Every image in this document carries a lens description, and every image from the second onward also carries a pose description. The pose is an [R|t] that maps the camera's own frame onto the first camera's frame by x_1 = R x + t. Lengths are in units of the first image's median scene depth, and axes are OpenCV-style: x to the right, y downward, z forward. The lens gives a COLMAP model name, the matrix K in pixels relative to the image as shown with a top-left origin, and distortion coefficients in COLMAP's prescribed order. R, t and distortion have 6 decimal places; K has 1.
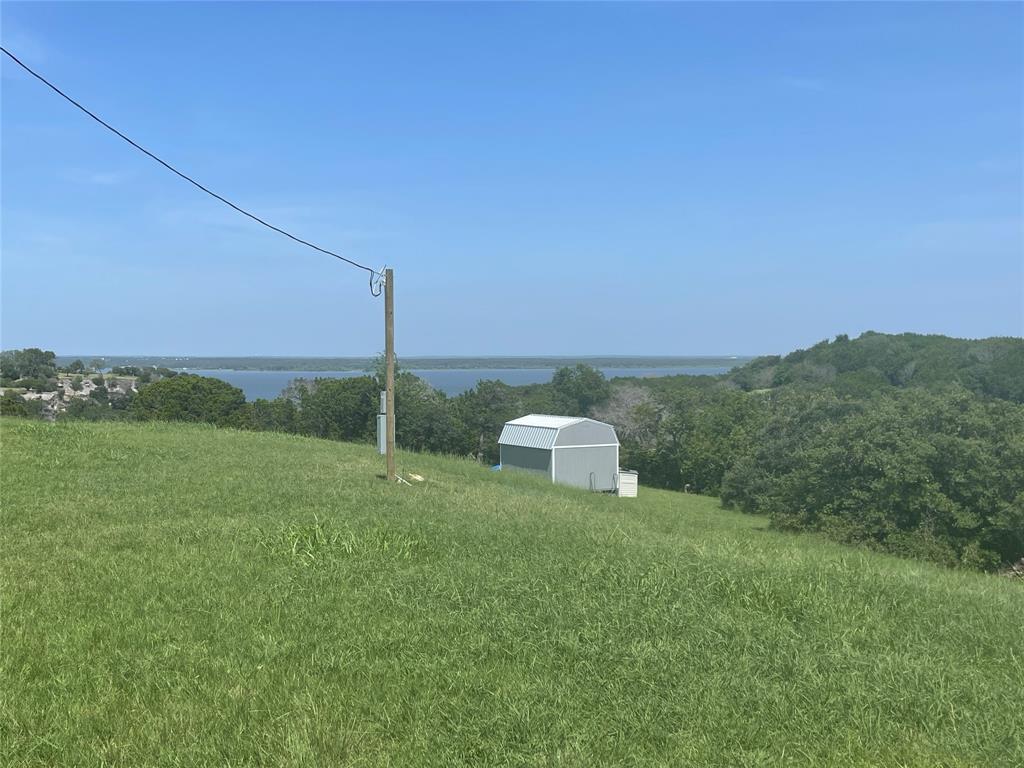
lens RADIAL K [[1136.8, 0, 506.2], [0, 1136.8, 382.0], [0, 0, 1]] dist [0.076978, -0.182421]
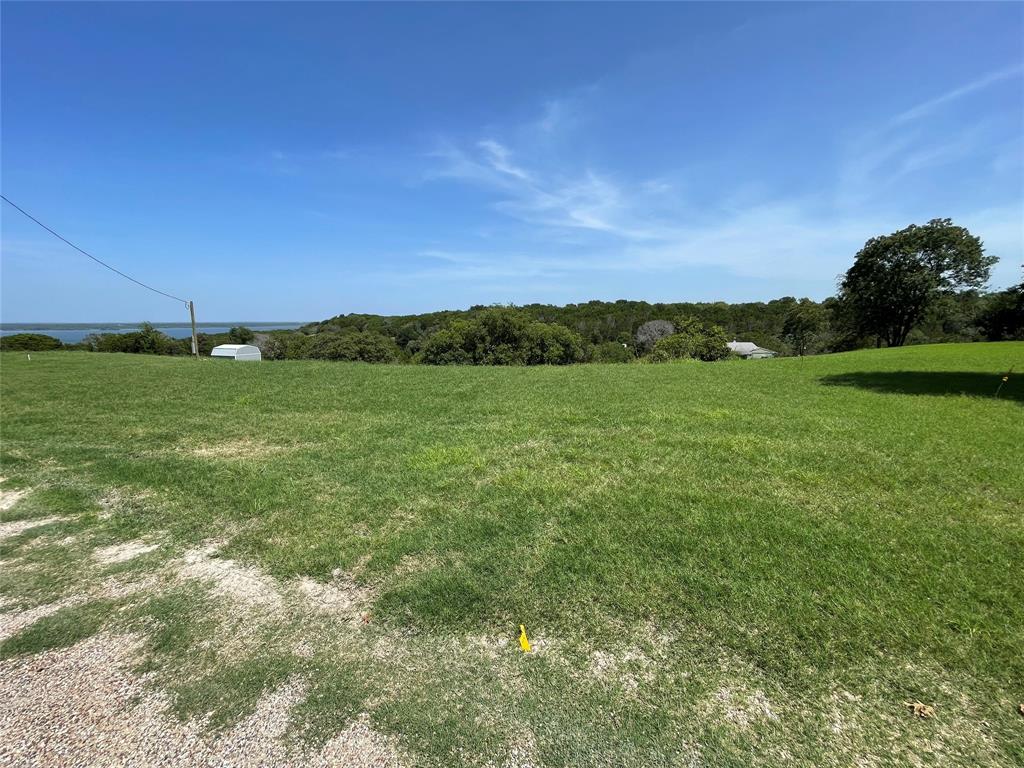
lens RADIAL K [[412.8, 0, 512.0], [0, 412.8, 384.0], [0, 0, 1]] dist [-0.016608, -0.000049]
pose [[0.786412, -0.091633, 0.610868, -0.034905], [0.012596, 0.991109, 0.132456, 0.000110], [-0.617574, -0.096470, 0.780574, -0.190390]]
